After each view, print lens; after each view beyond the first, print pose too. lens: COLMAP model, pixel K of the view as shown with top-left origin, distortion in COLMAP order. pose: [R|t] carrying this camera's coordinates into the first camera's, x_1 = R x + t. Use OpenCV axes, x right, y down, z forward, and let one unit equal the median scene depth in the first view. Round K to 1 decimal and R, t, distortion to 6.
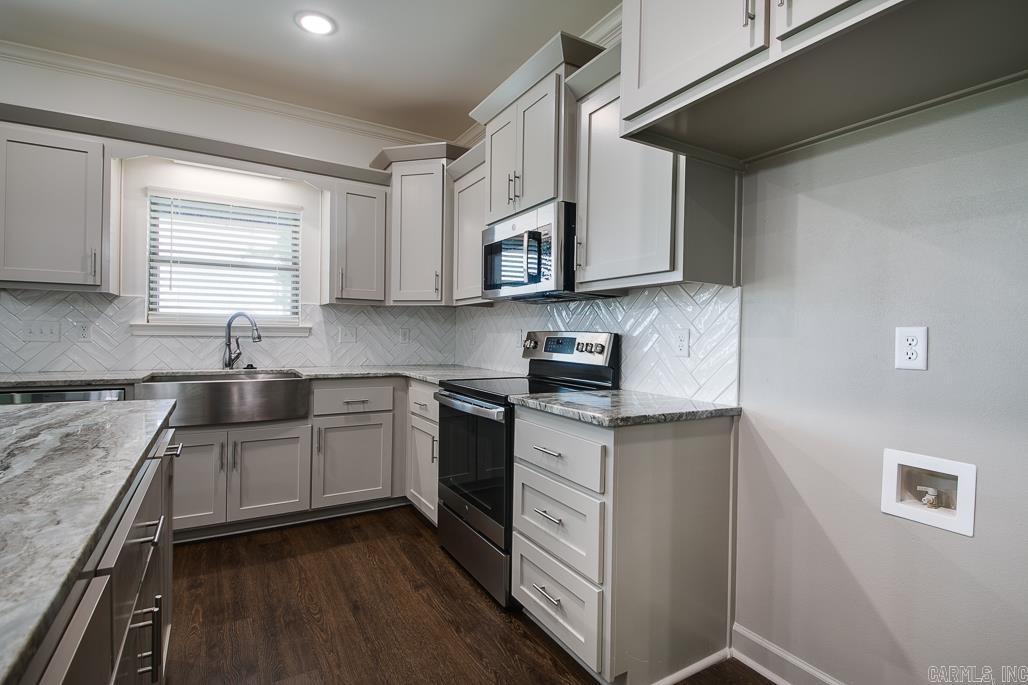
lens RADIAL K [[493.0, 0, 522.8], [0, 493.0, 337.9], [0, 0, 1]] dist [0.002827, -0.001008]
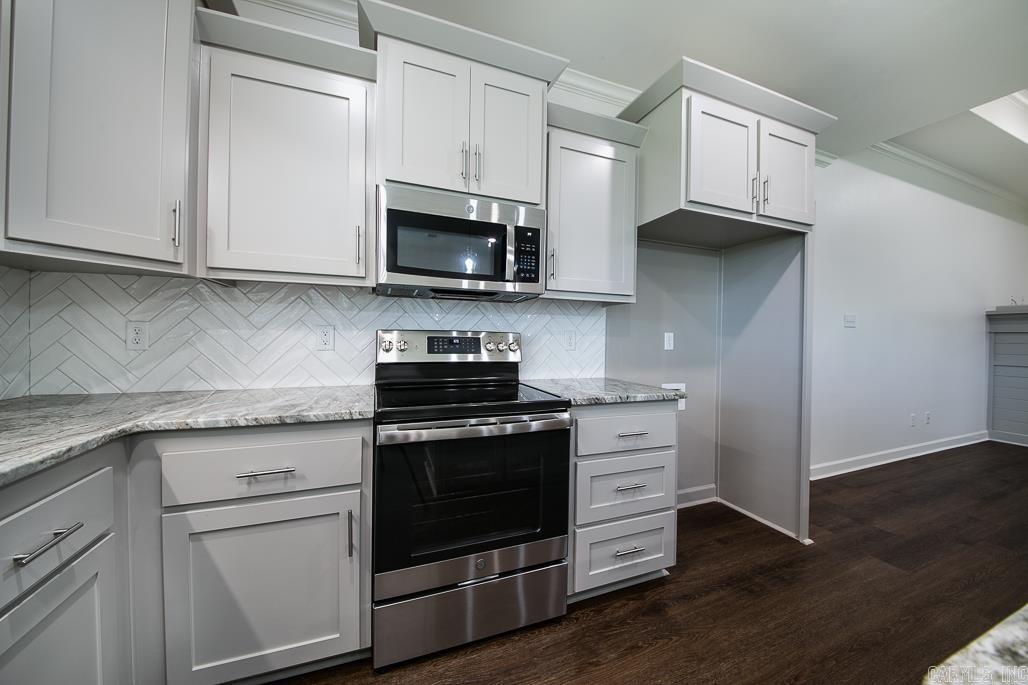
lens RADIAL K [[349.2, 0, 510.4], [0, 349.2, 344.1], [0, 0, 1]] dist [-0.001111, -0.000105]
pose [[0.194981, -0.031368, 0.980305, -0.501320], [-0.005957, 0.999432, 0.033165, -0.009149], [-0.980789, -0.012306, 0.194683, 0.677696]]
